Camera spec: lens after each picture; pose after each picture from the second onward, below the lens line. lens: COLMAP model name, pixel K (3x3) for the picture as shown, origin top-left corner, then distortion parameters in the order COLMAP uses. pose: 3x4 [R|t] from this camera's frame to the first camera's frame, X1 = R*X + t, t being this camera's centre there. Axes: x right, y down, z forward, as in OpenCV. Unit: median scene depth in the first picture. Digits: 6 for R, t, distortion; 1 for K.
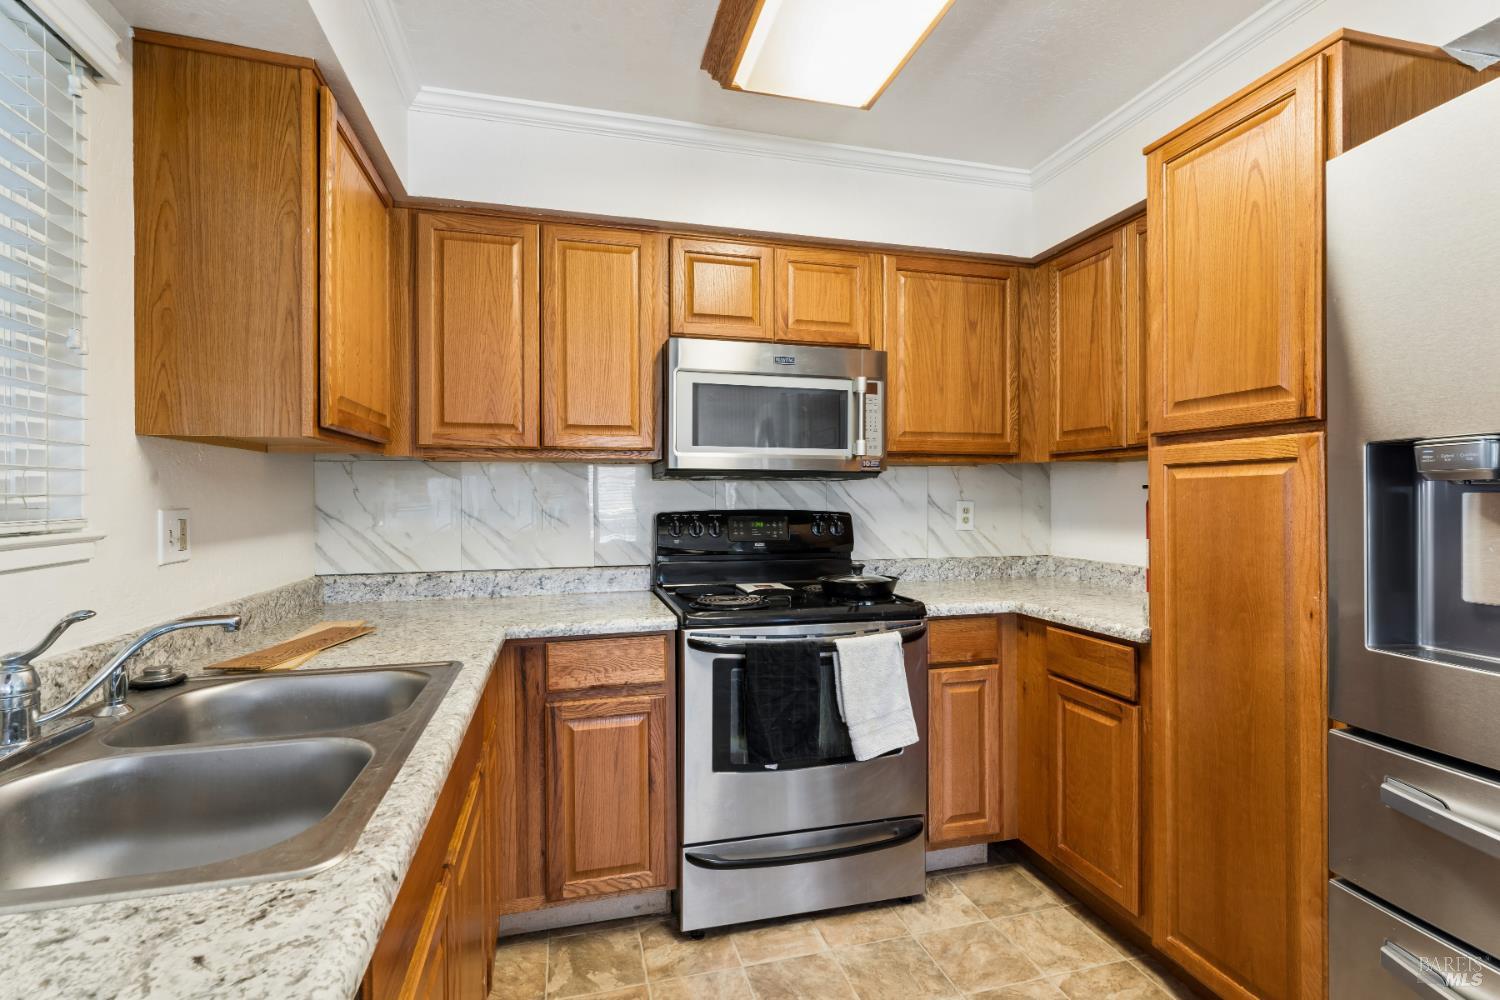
lens RADIAL K [[675.7, 0, 744.2], [0, 675.7, 491.1], [0, 0, 1]] dist [-0.003179, -0.000199]
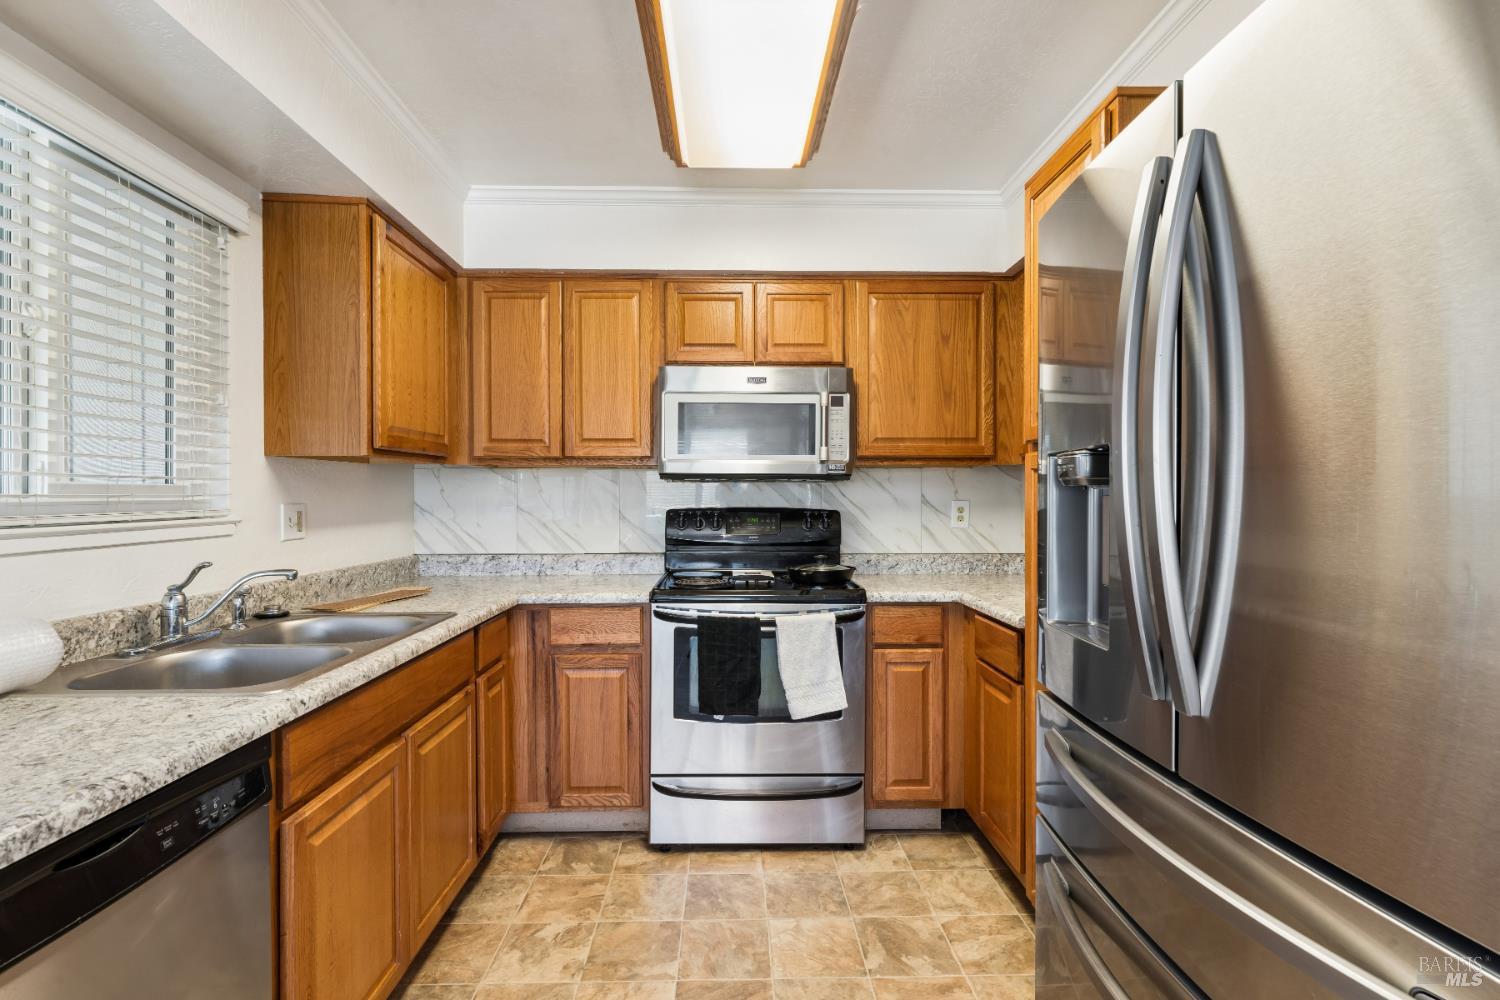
lens RADIAL K [[675.7, 0, 744.2], [0, 675.7, 491.1], [0, 0, 1]] dist [-0.003179, -0.000199]
pose [[0.972689, 0.000698, -0.232111, 0.334648], [-0.000117, 0.999997, 0.002513, -0.003974], [0.232112, -0.002417, 0.972686, -0.159486]]
